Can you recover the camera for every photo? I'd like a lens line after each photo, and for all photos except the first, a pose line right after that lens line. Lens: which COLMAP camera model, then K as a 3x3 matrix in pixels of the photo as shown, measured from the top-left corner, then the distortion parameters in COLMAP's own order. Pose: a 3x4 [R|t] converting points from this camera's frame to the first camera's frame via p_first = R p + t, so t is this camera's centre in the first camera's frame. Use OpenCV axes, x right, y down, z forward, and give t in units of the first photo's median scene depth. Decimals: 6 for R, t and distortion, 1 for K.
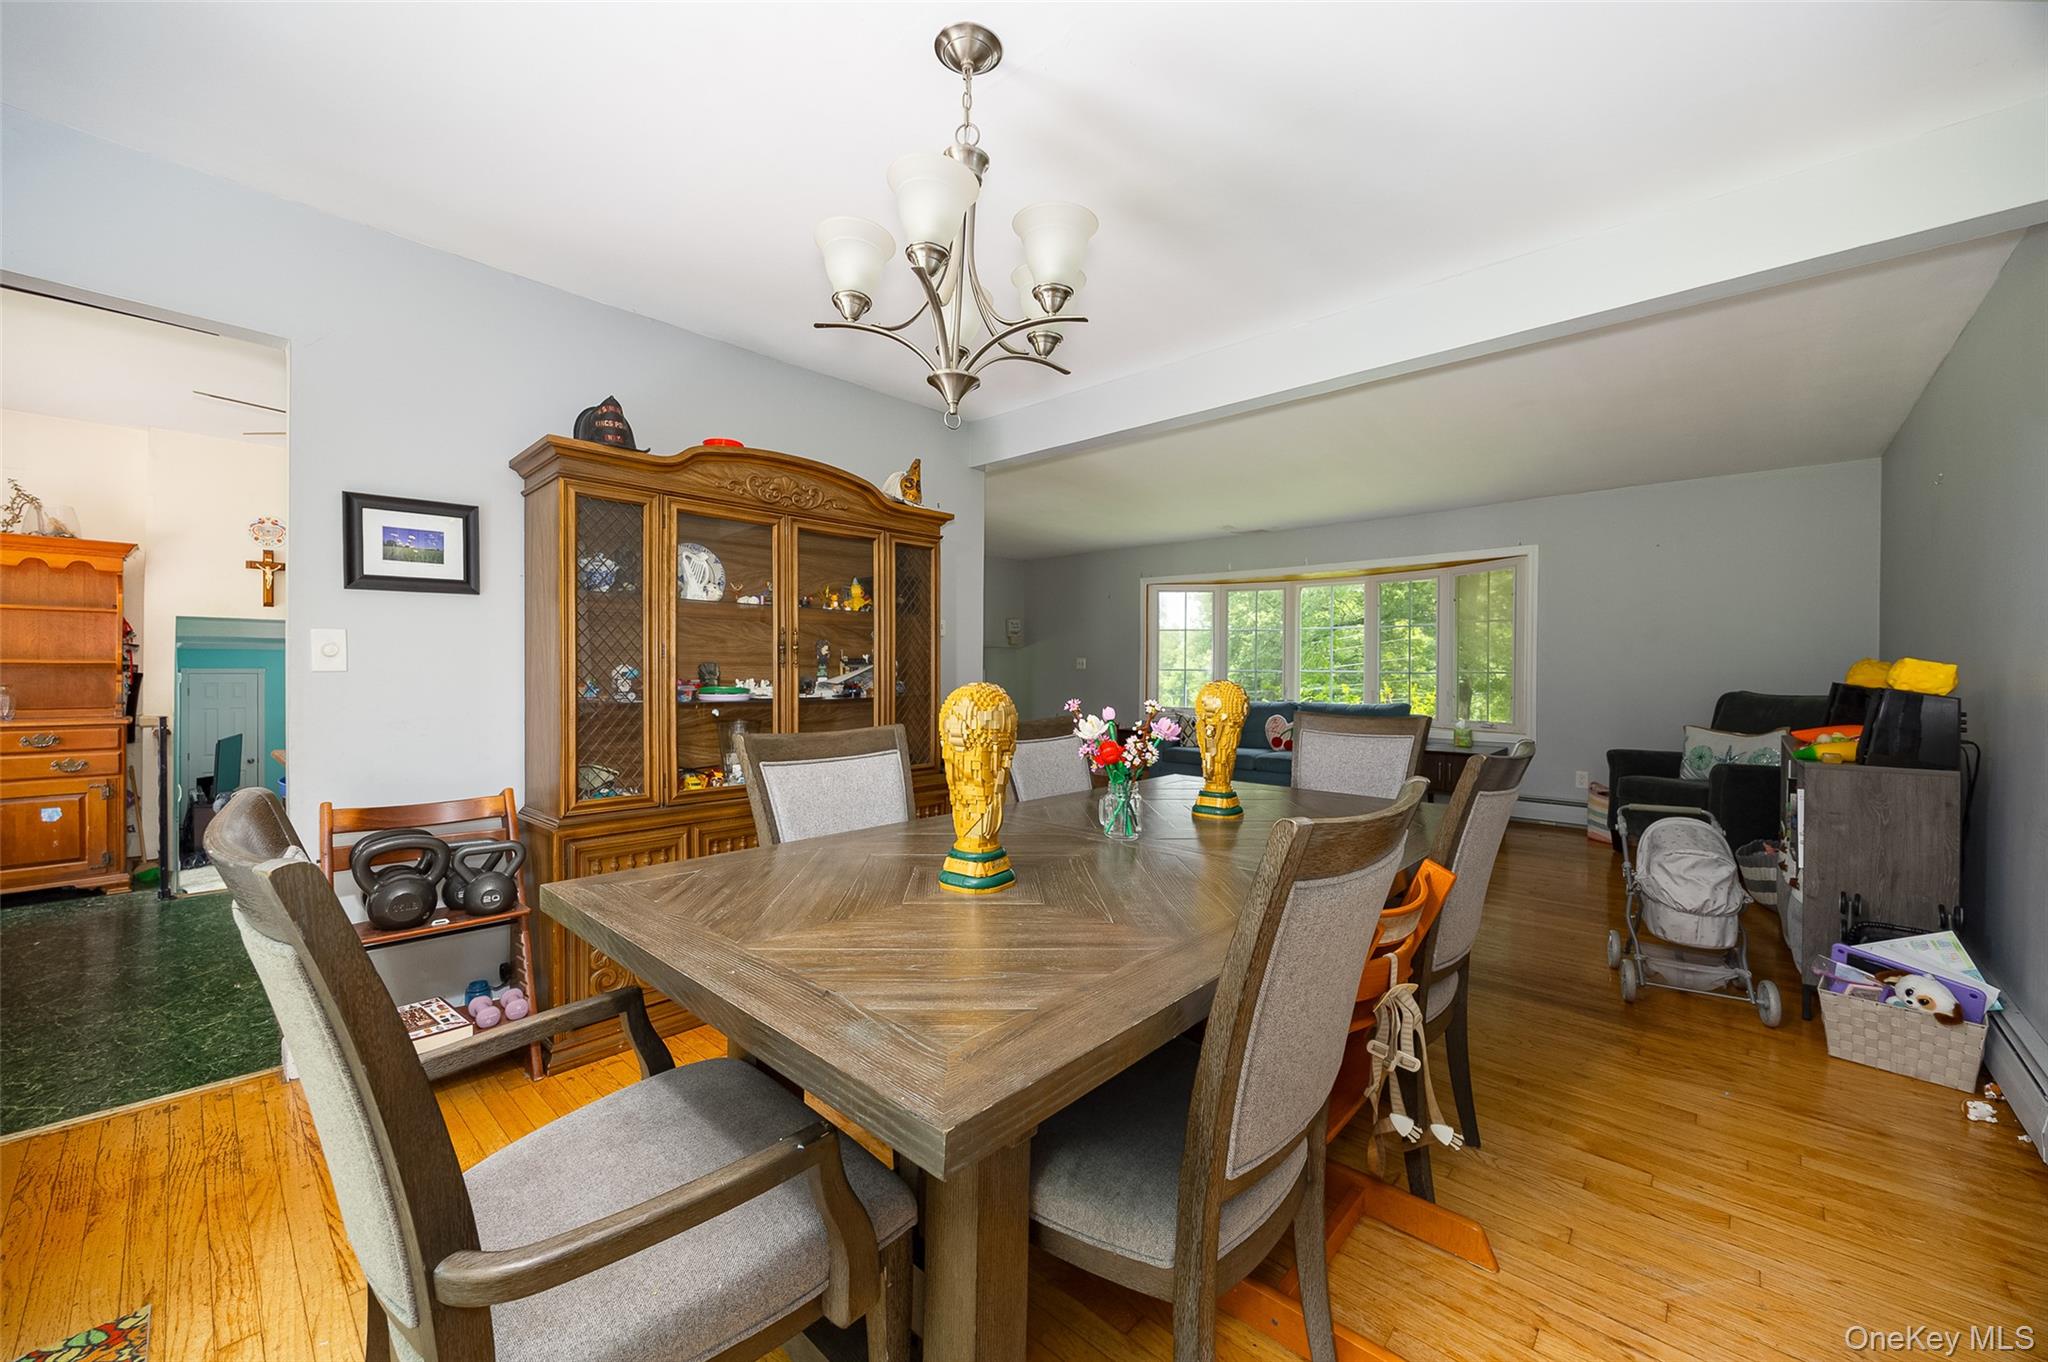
lens RADIAL K [[794.0, 0, 1024.0], [0, 794.0, 681.0], [0, 0, 1]] dist [0.000424, 0.000051]
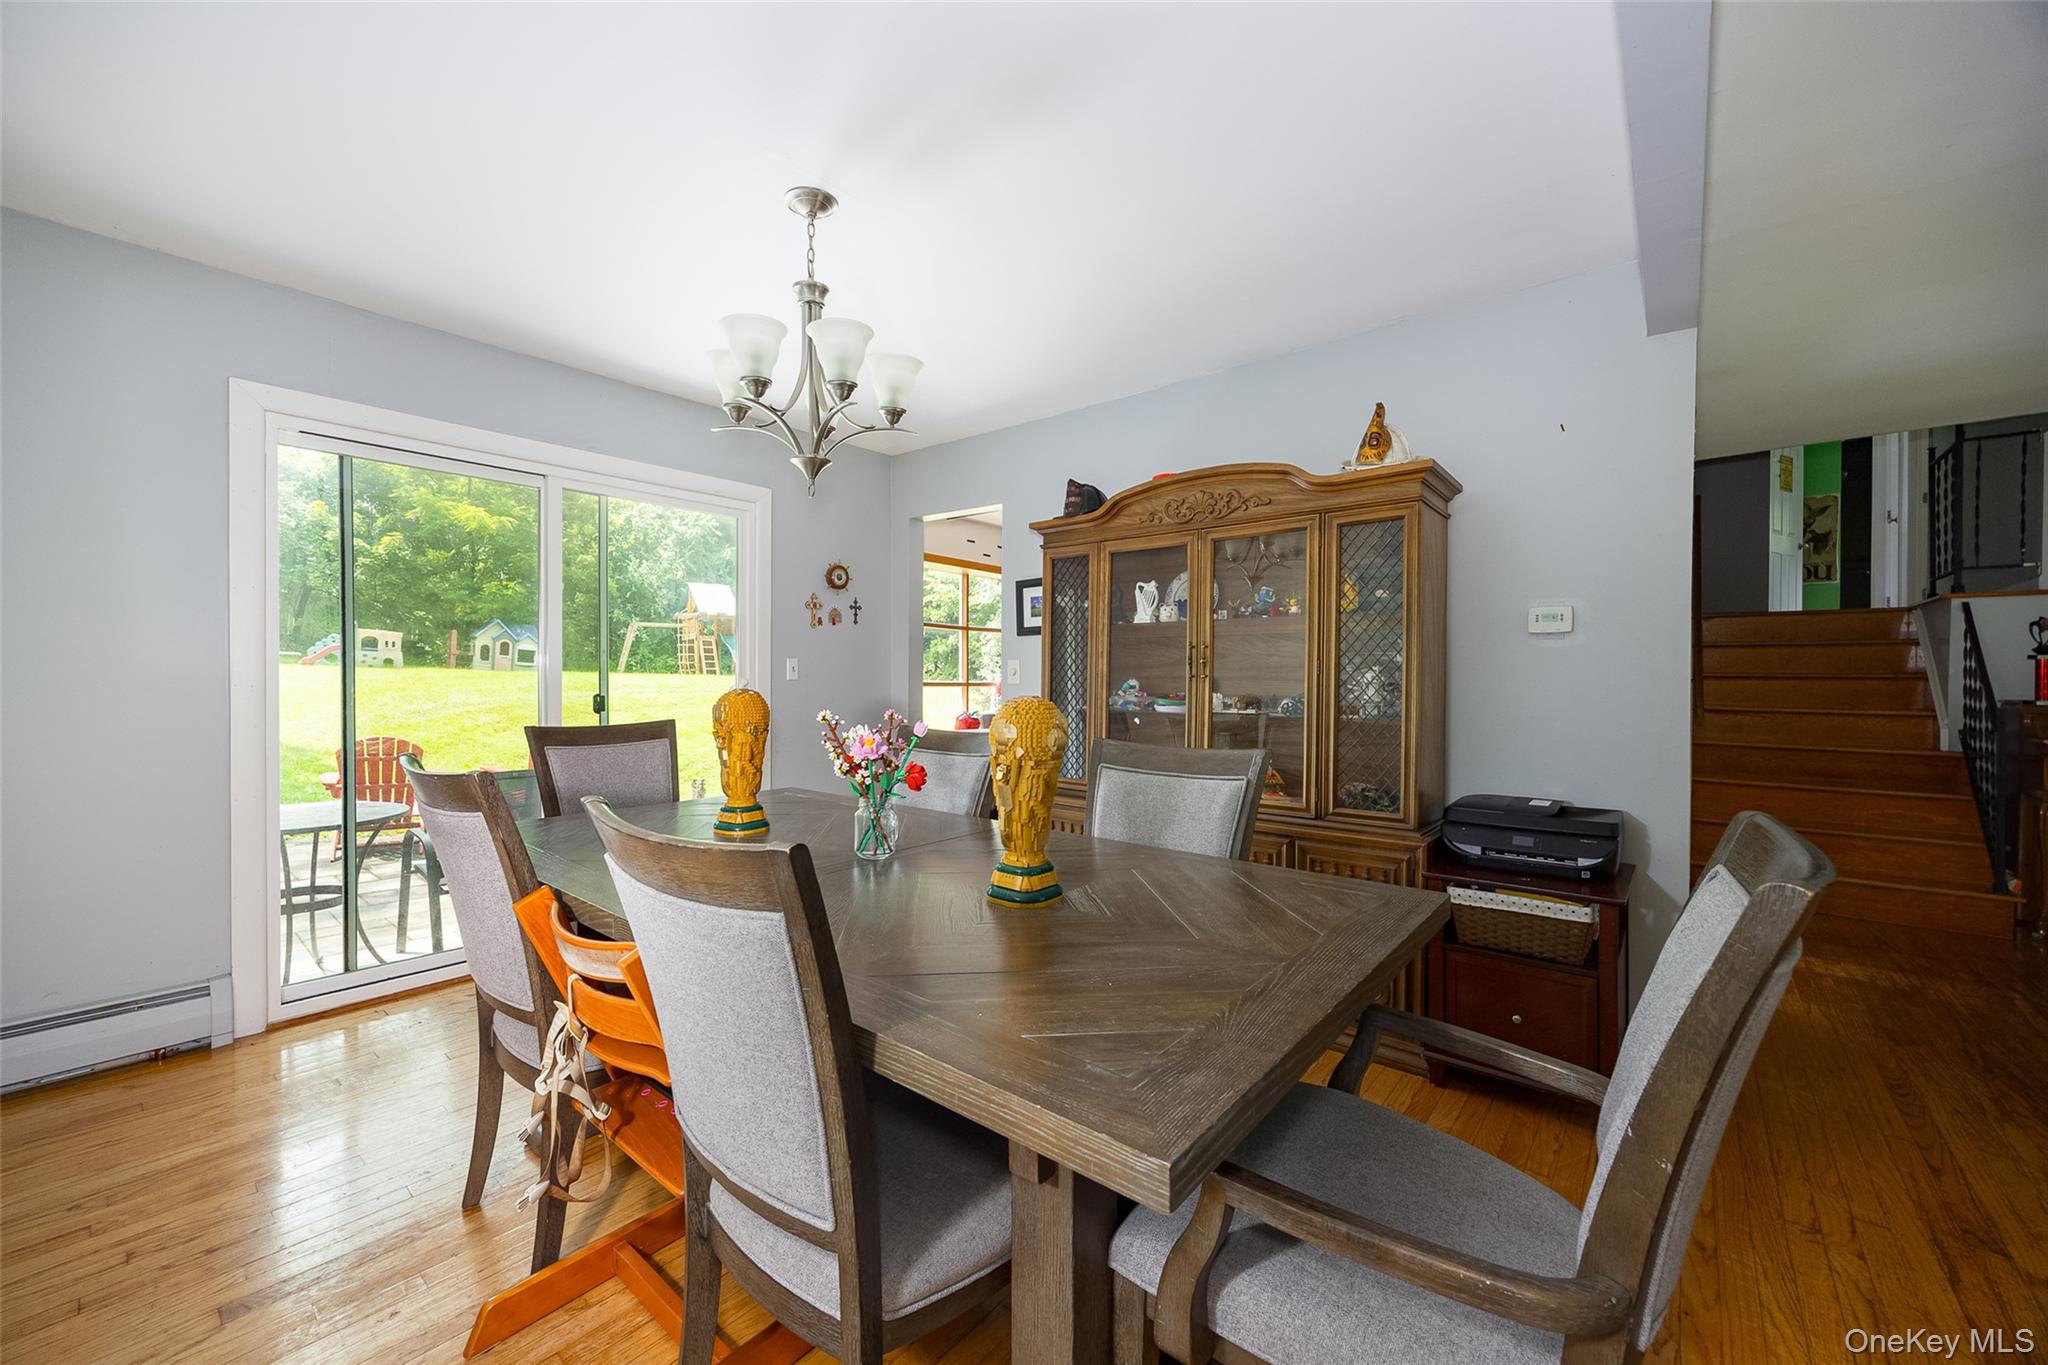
lens RADIAL K [[794.0, 0, 1024.0], [0, 794.0, 682.5], [0, 0, 1]] dist [0.000424, 0.000051]
pose [[0.054269, -0.003083, -0.998522, 0.489292], [-0.020496, 0.999781, -0.004201, -0.005292], [0.998316, 0.020694, 0.054194, 0.514431]]
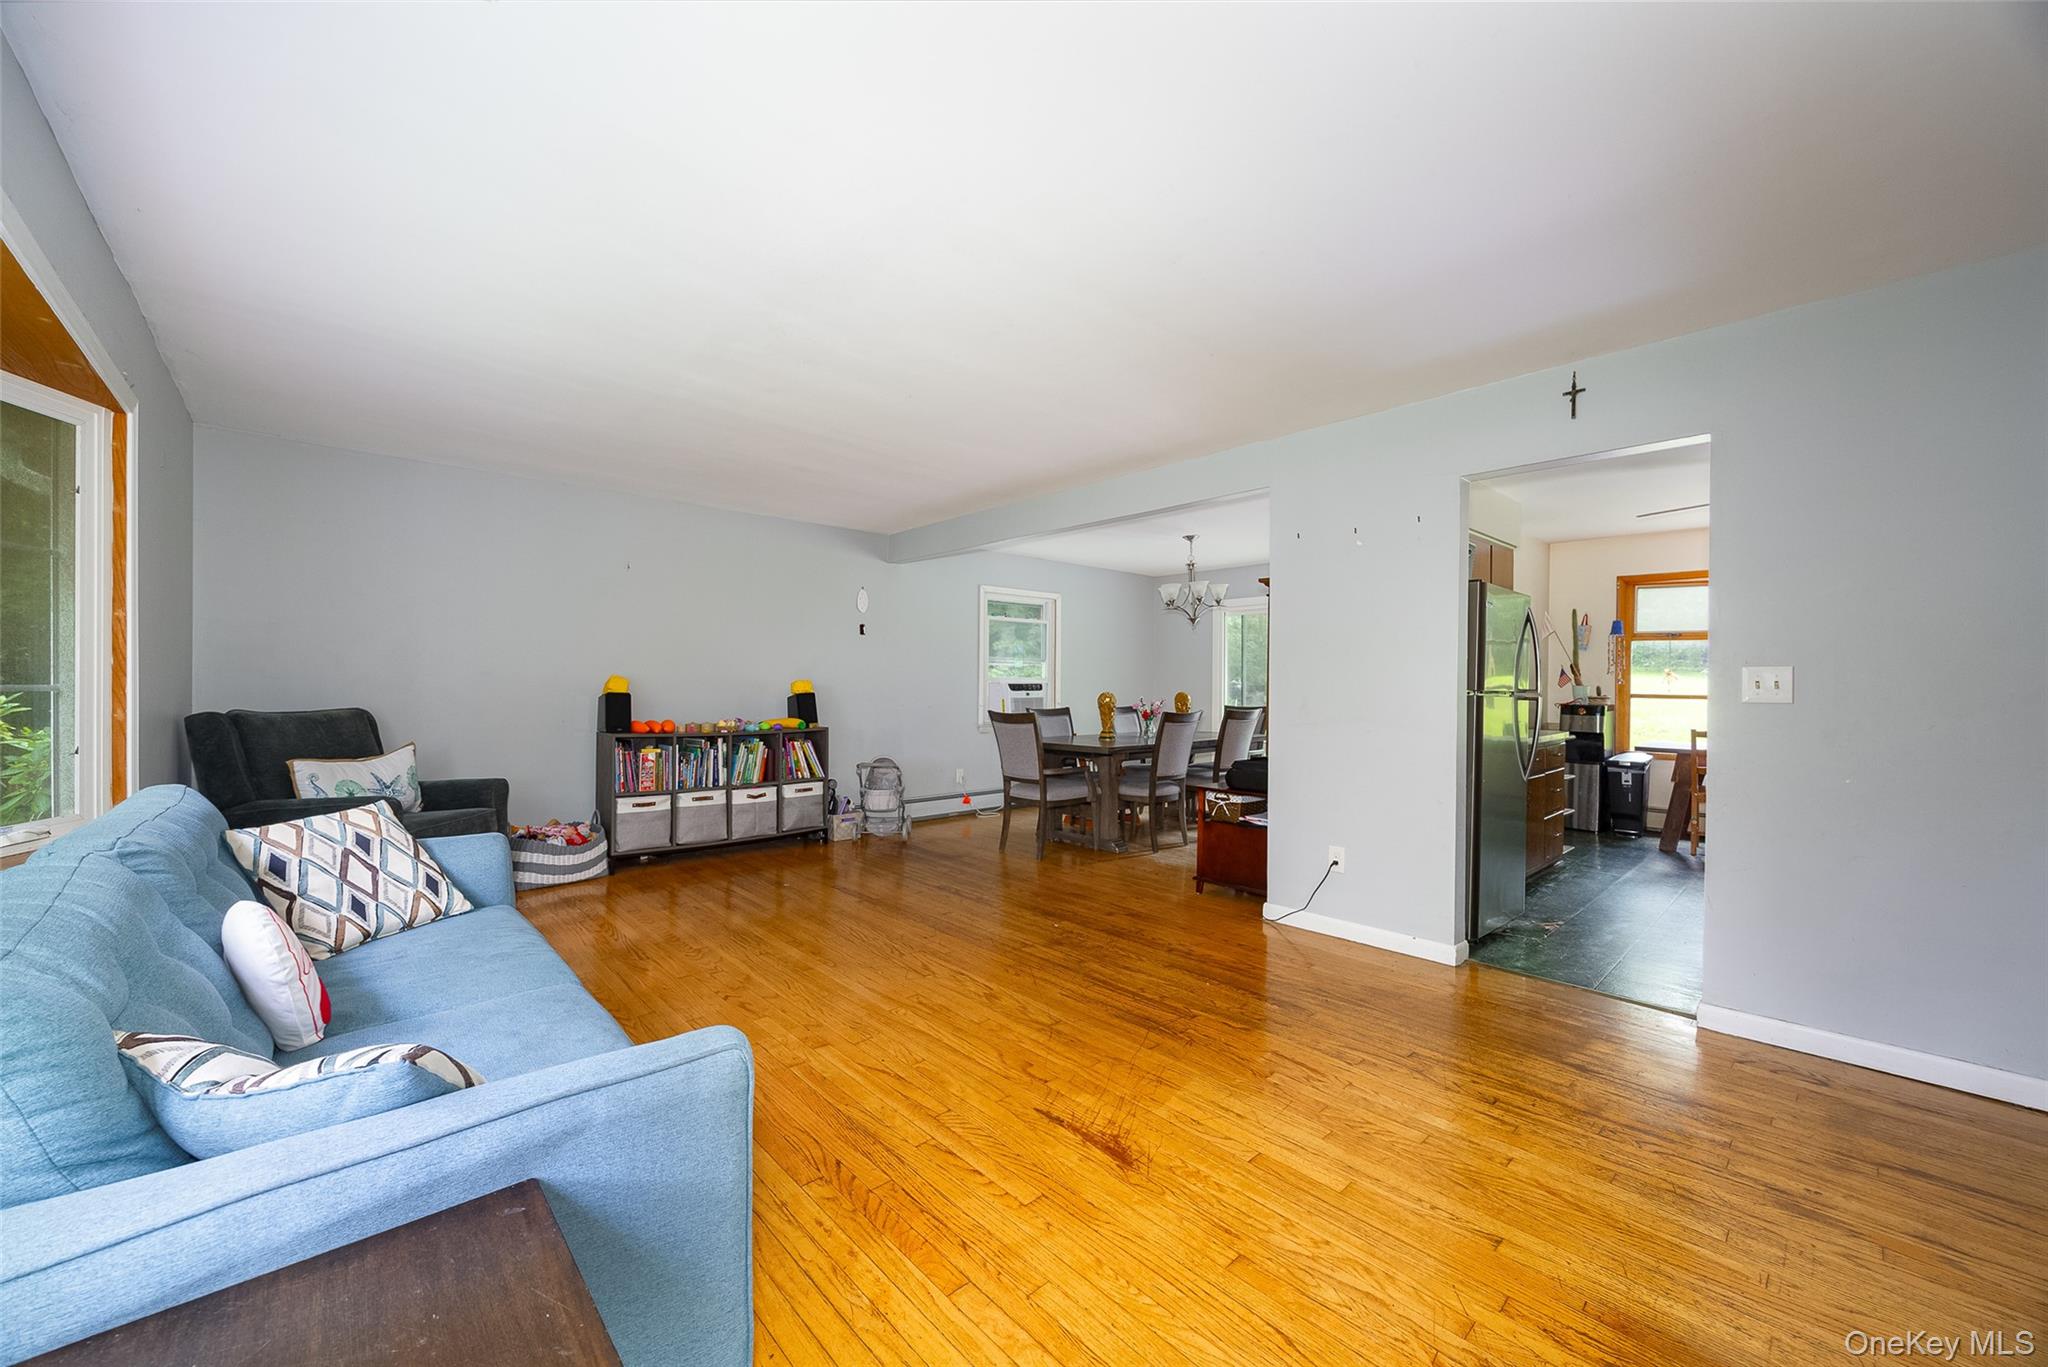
lens RADIAL K [[794.0, 0, 1024.0], [0, 794.0, 683.5], [0, 0, 1]] dist [0.000424, 0.000051]
pose [[-0.995884, -0.013966, 0.089557, 0.164618], [-0.012595, 0.999795, 0.015861, -0.035907], [-0.089761, 0.014667, -0.995855, 2.018837]]
